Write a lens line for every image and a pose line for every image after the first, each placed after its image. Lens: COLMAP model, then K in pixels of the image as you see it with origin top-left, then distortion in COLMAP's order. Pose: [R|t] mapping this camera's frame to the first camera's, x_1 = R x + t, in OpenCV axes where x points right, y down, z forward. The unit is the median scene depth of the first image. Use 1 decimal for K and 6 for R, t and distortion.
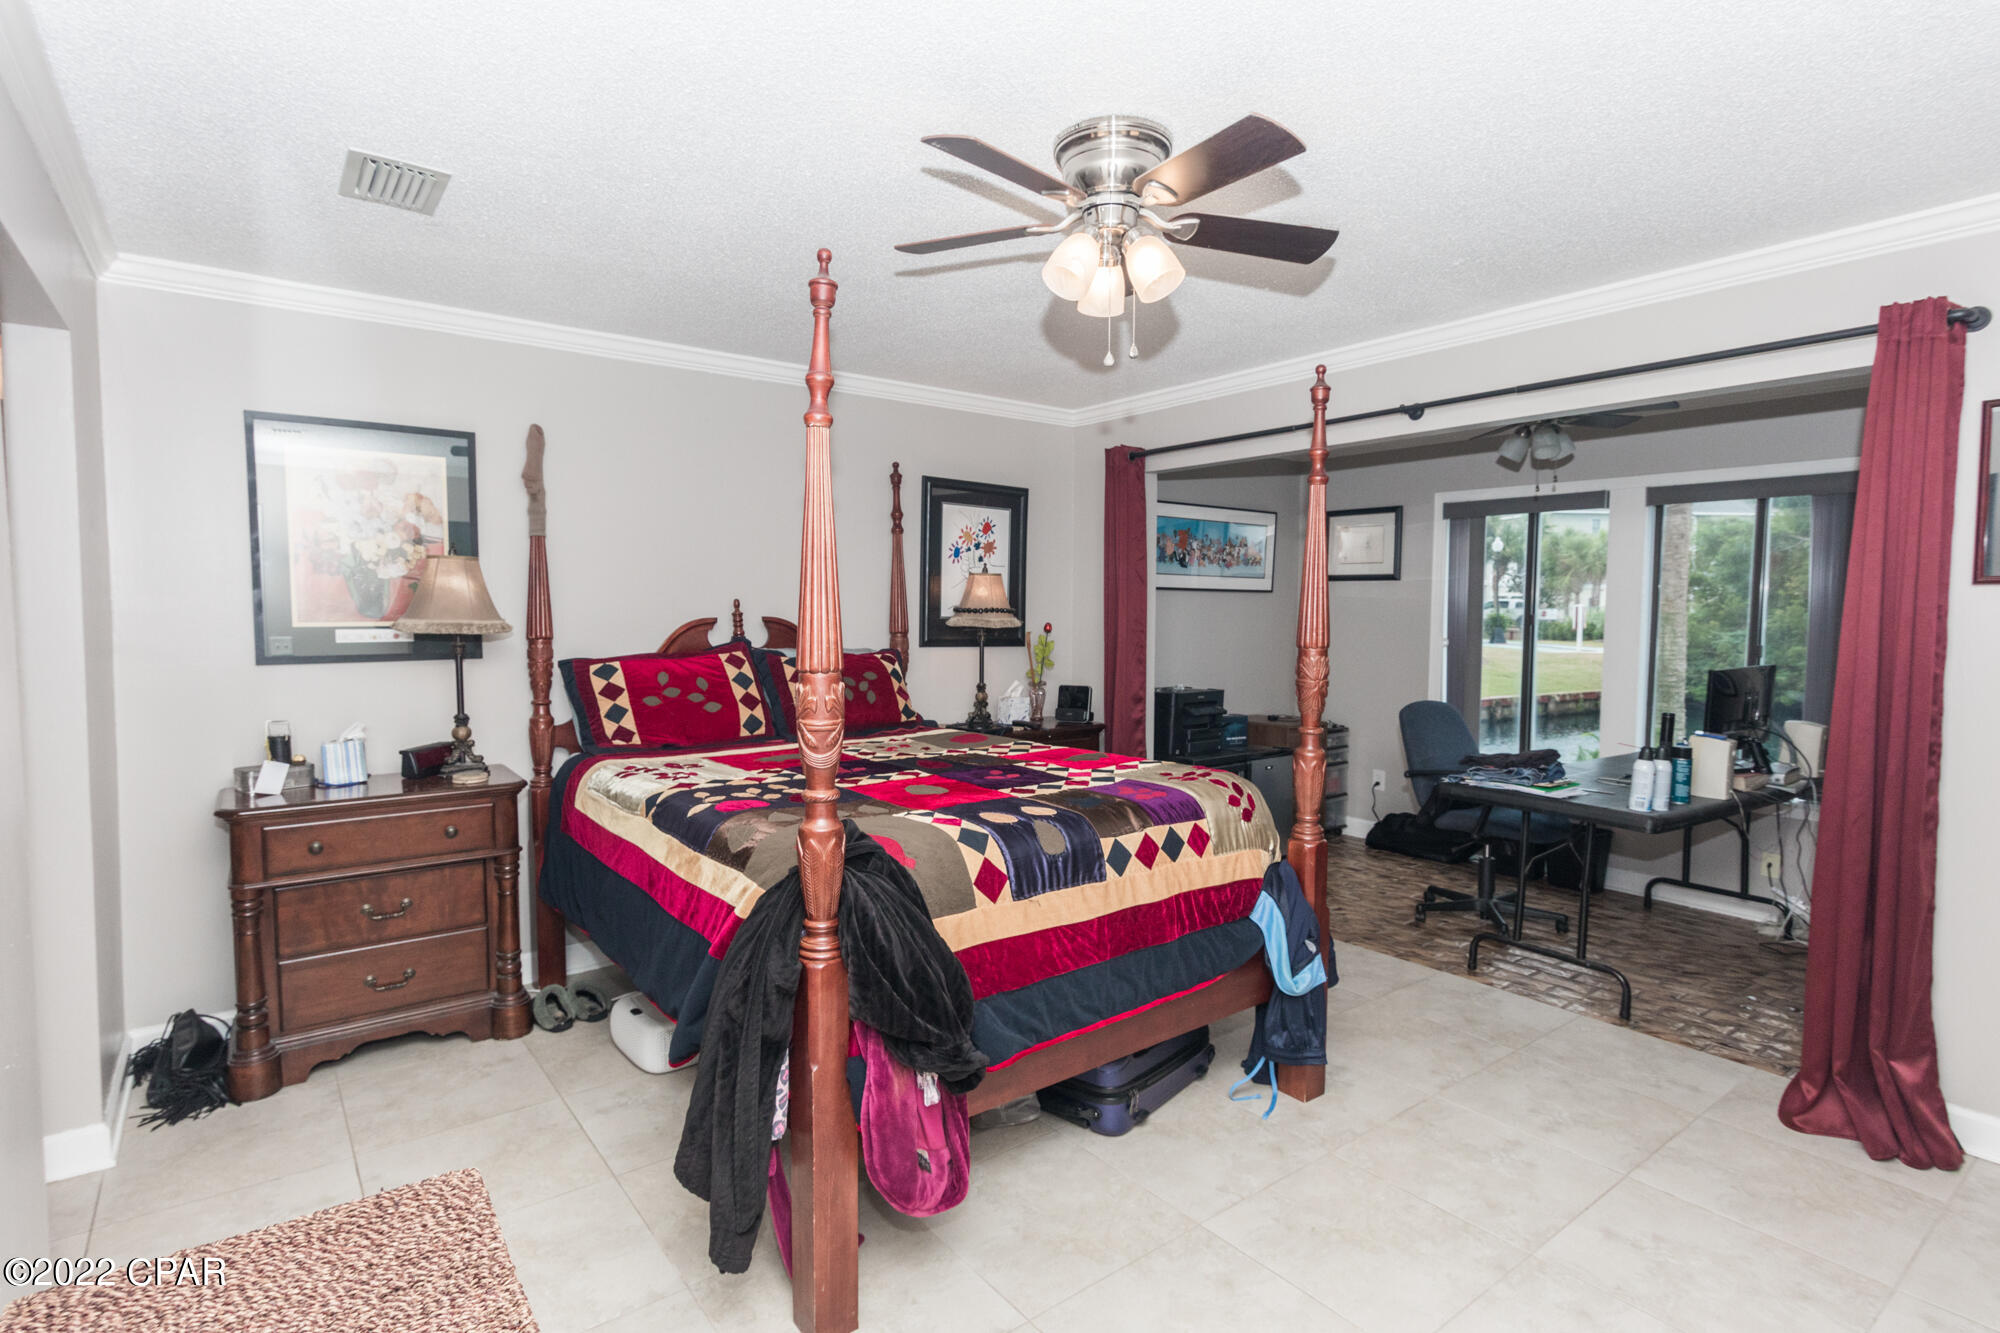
lens RADIAL K [[1000.8, 0, 991.1], [0, 1000.8, 669.0], [0, 0, 1]] dist [0.003144, -0.000125]
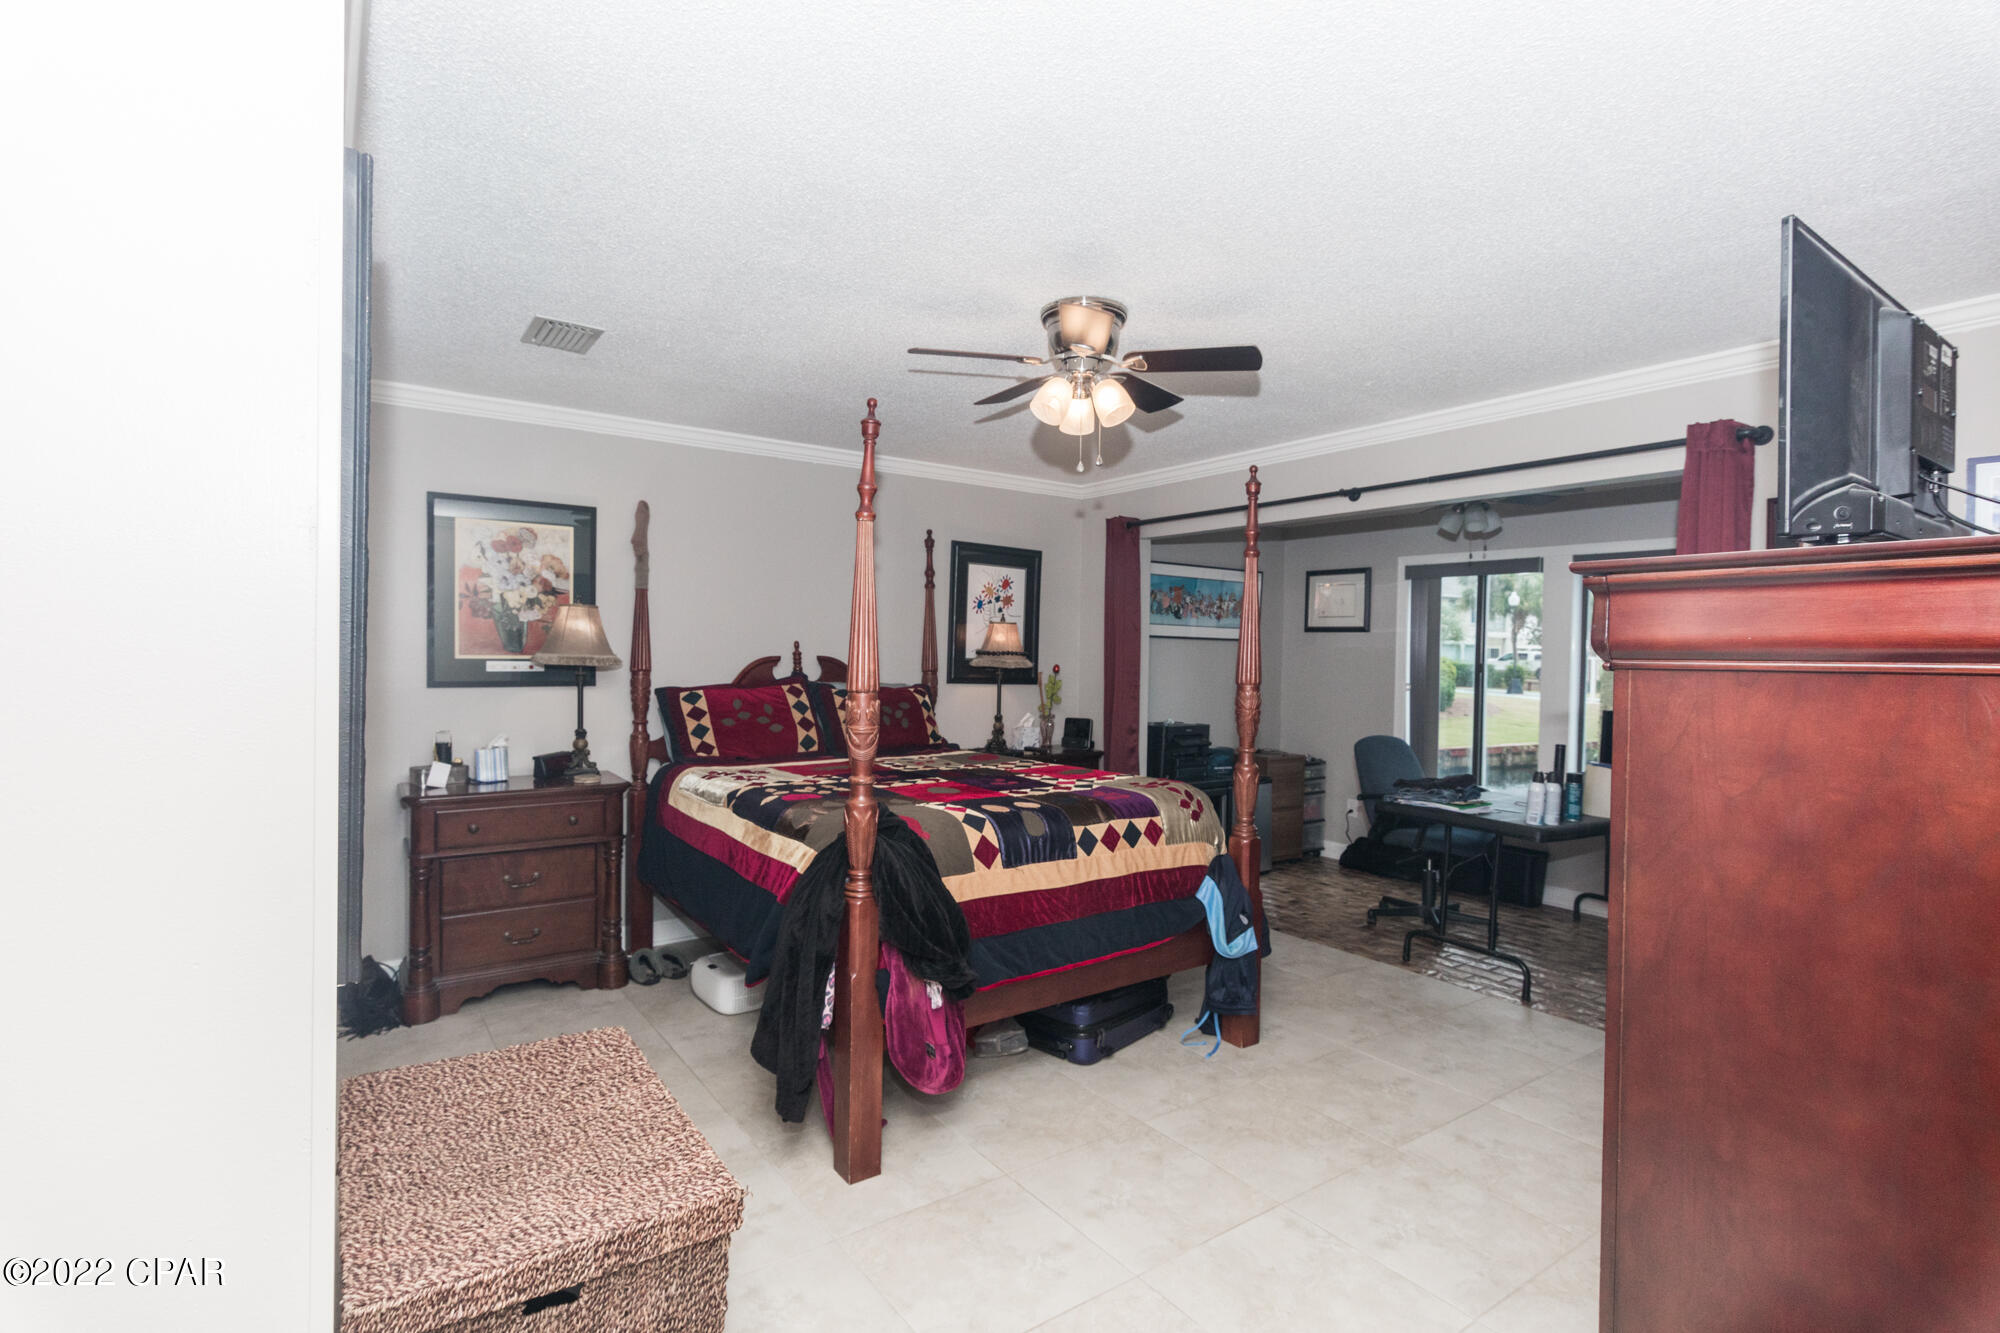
lens RADIAL K [[960.3, 0, 992.7], [0, 960.3, 669.2], [0, 0, 1]] dist [0.003222, -0.000495]
pose [[0.999238, 0.013406, -0.036669, 0.035836], [-0.015020, 0.998914, -0.044109, 0.015910], [0.036038, 0.044626, 0.998354, -0.203764]]
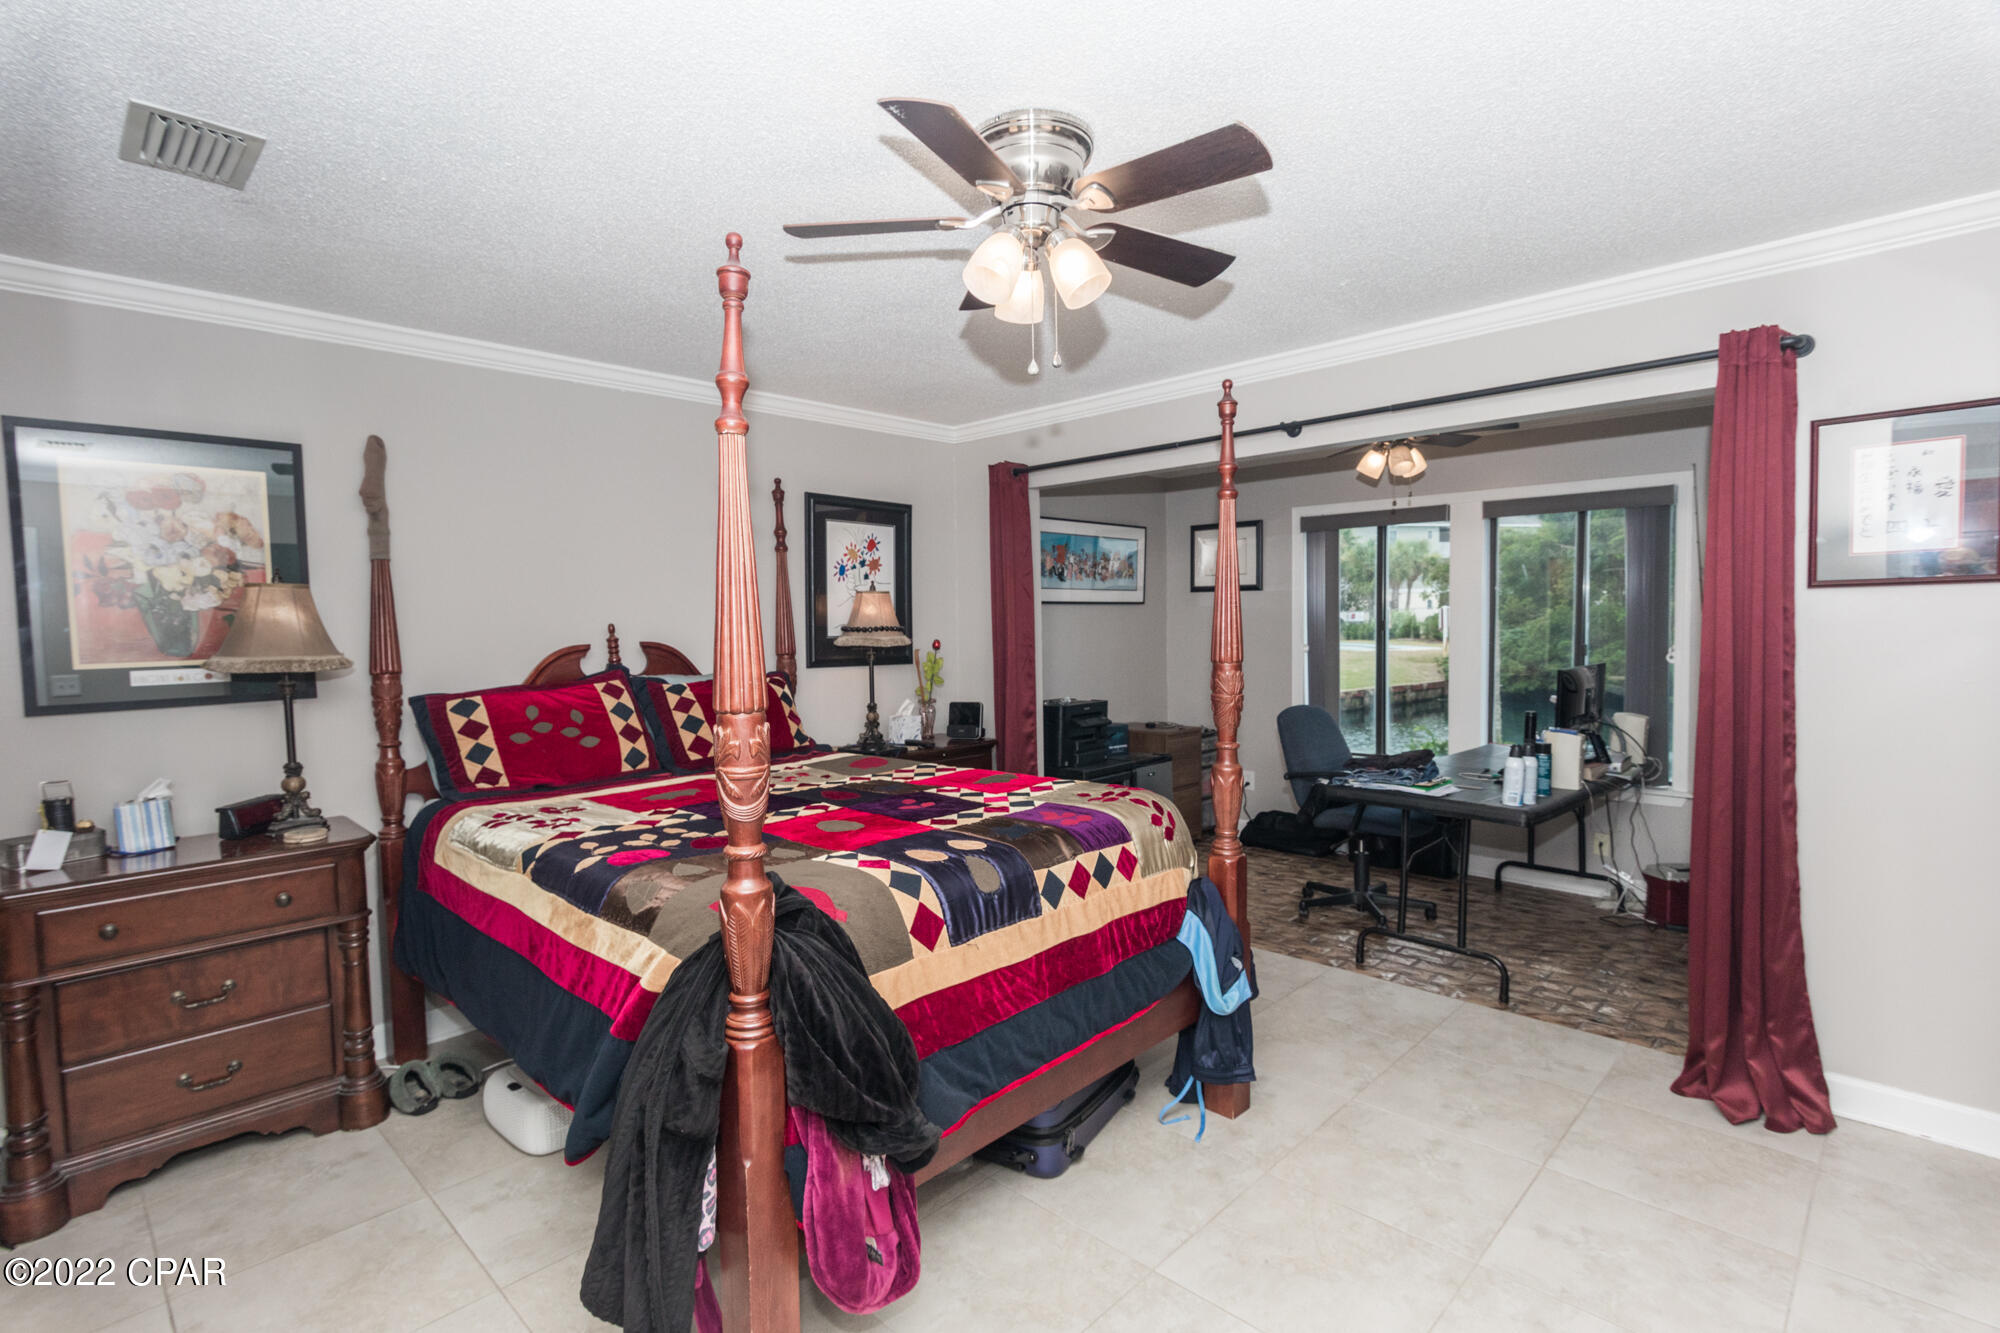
lens RADIAL K [[960.3, 0, 992.7], [0, 960.3, 669.2], [0, 0, 1]] dist [0.003222, -0.000495]
pose [[0.988814, -0.029262, 0.146254, -0.043604], [0.030672, 0.999502, -0.007396, -0.012551], [-0.145965, 0.011799, 0.989219, 0.076279]]
